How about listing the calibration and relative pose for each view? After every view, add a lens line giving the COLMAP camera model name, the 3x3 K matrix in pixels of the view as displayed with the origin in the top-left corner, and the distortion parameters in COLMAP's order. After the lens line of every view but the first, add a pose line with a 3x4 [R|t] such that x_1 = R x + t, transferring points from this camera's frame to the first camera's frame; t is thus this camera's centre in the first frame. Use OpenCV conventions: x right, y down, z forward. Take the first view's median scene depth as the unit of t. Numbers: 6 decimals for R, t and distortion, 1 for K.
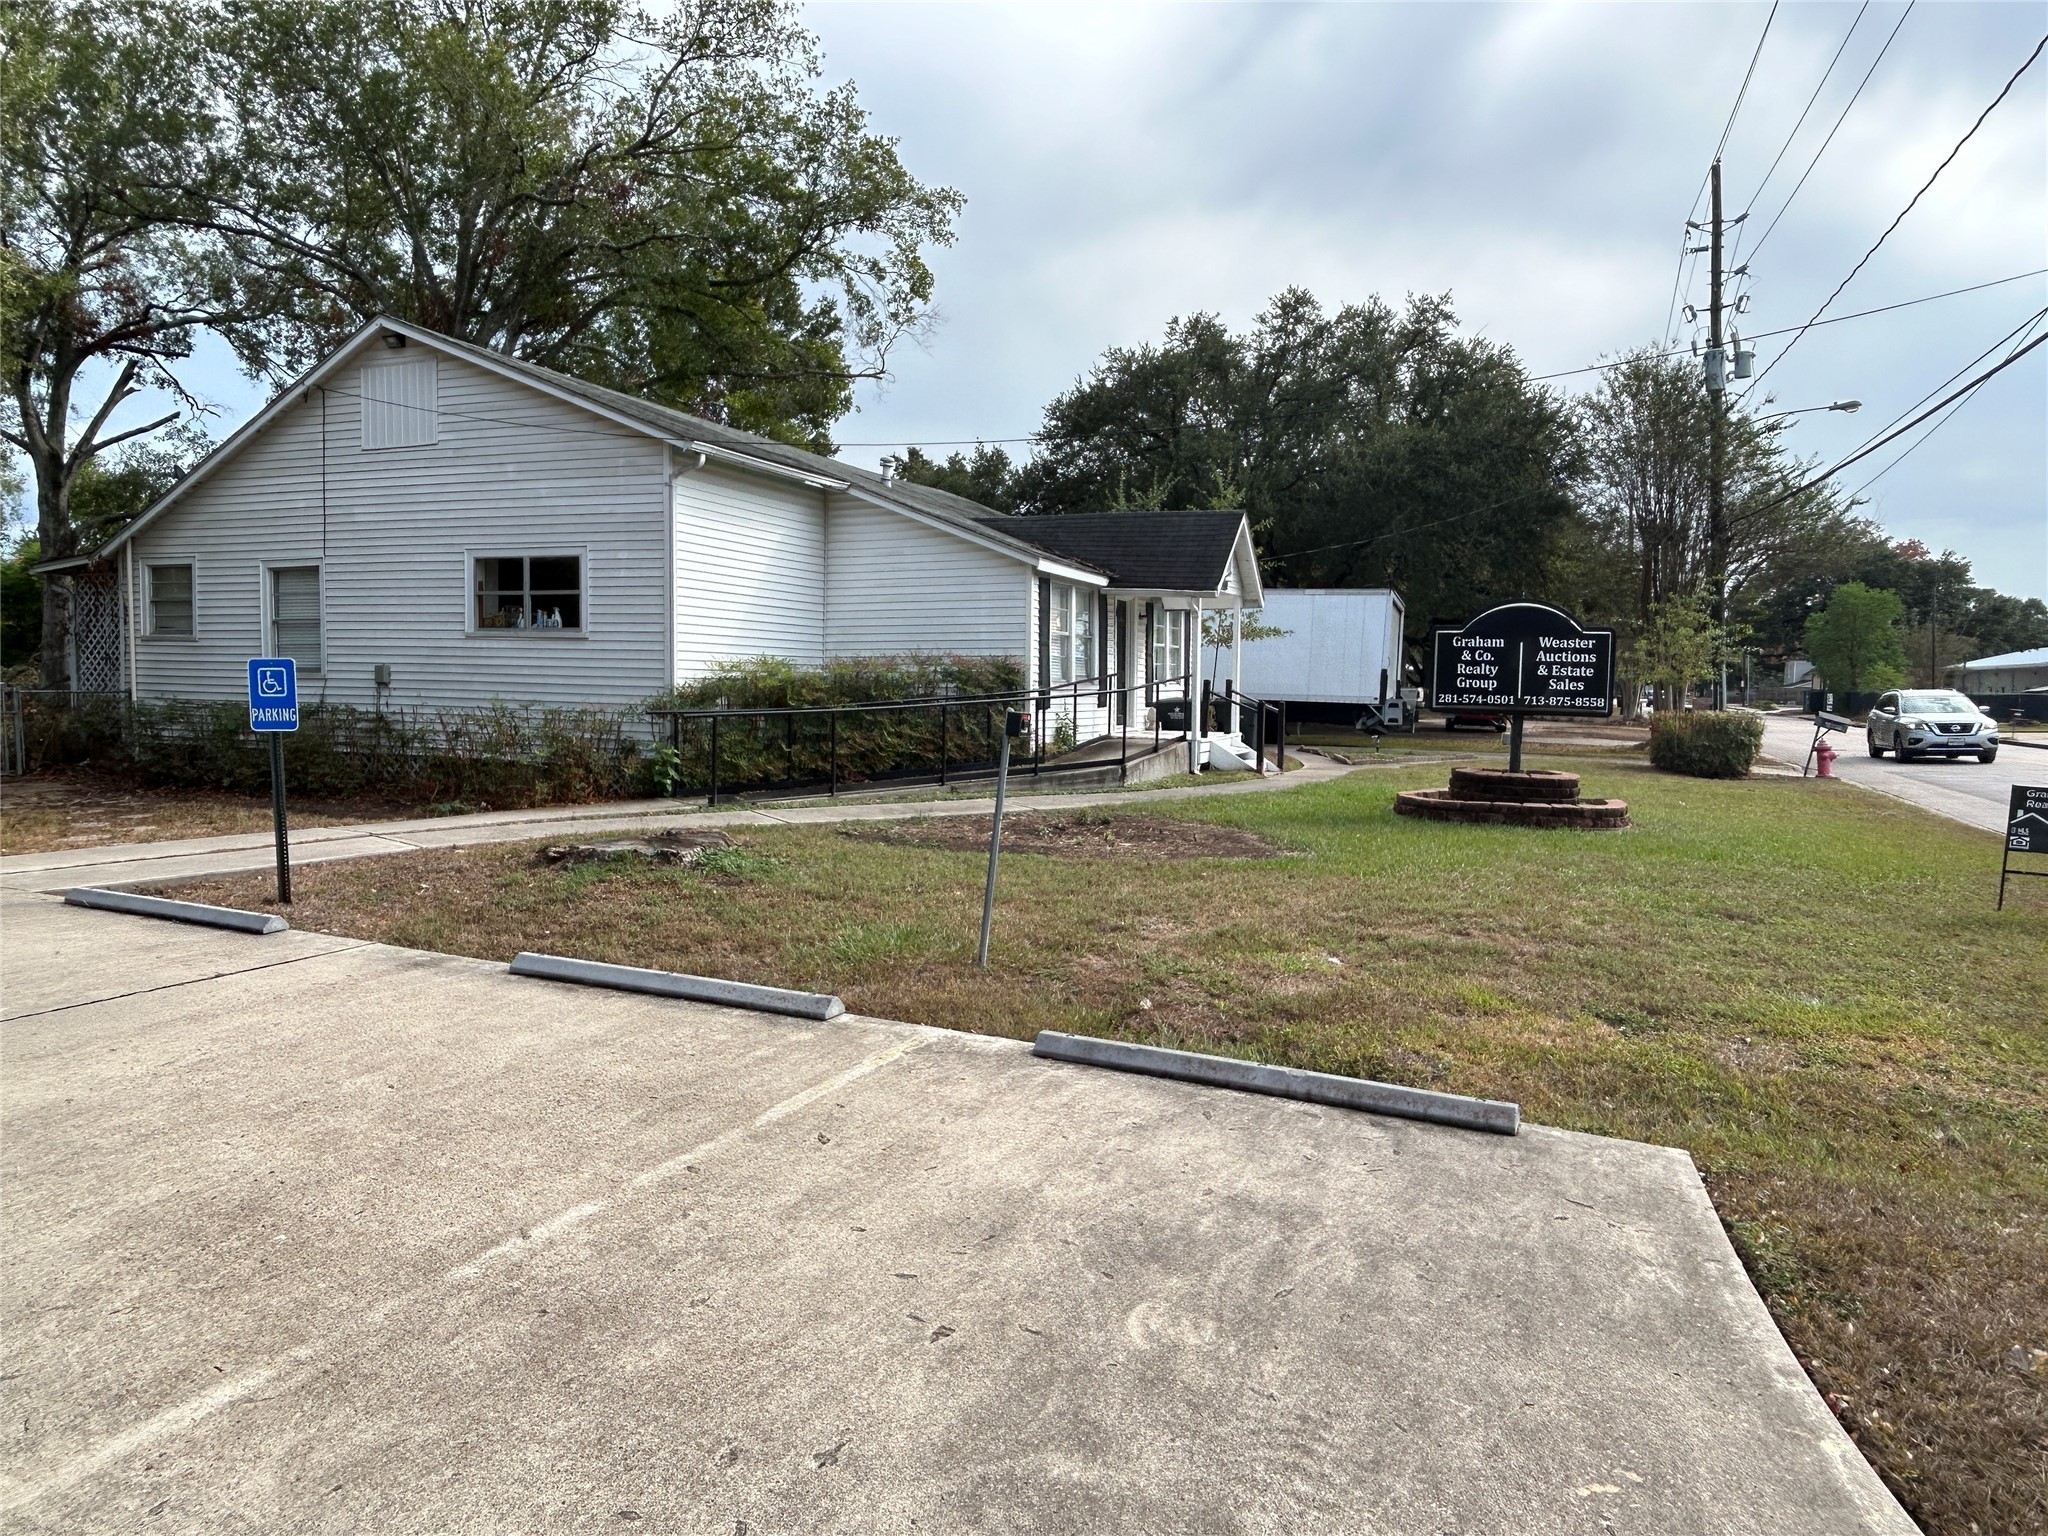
lens RADIAL K [[1316.2, 0, 1024.0], [0, 1316.2, 768.0], [0, 0, 1]] dist [0.002050, -0.009027]
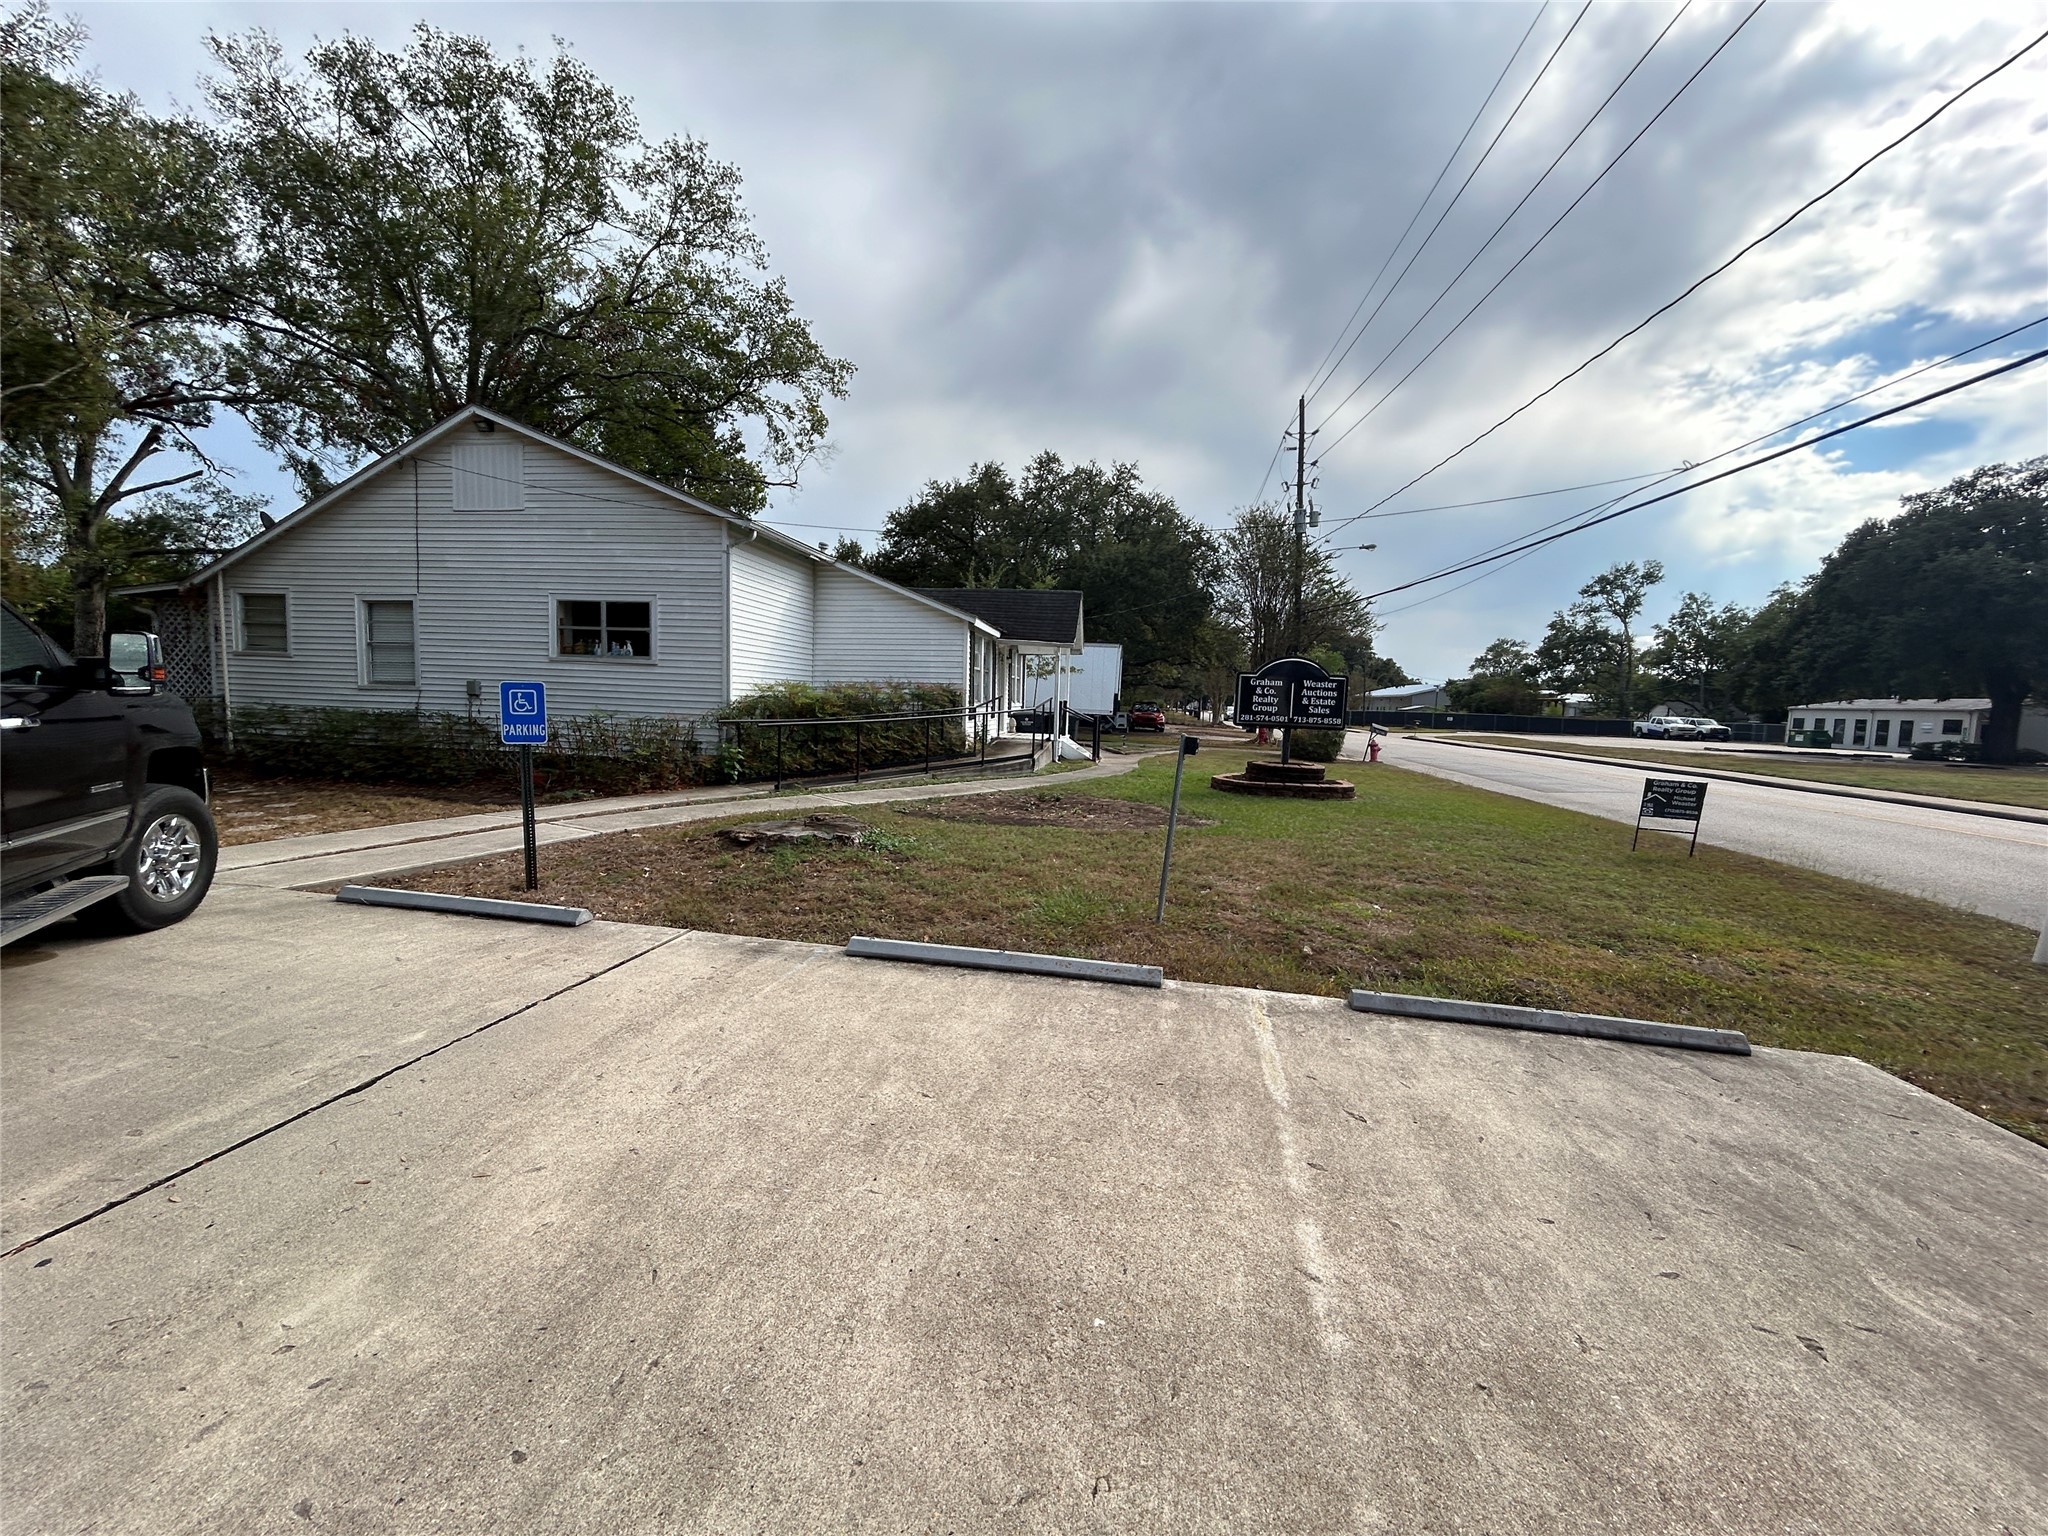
lens RADIAL K [[823.8, 0, 1031.6], [0, 823.8, 772.6], [0, 0, 1]] dist [-0.000206, 0.000200]
pose [[0.970968, -0.004359, 0.239170, -0.175902], [-0.002137, 0.999636, 0.026893, -0.013293], [-0.239200, -0.026623, 0.970605, 0.103475]]
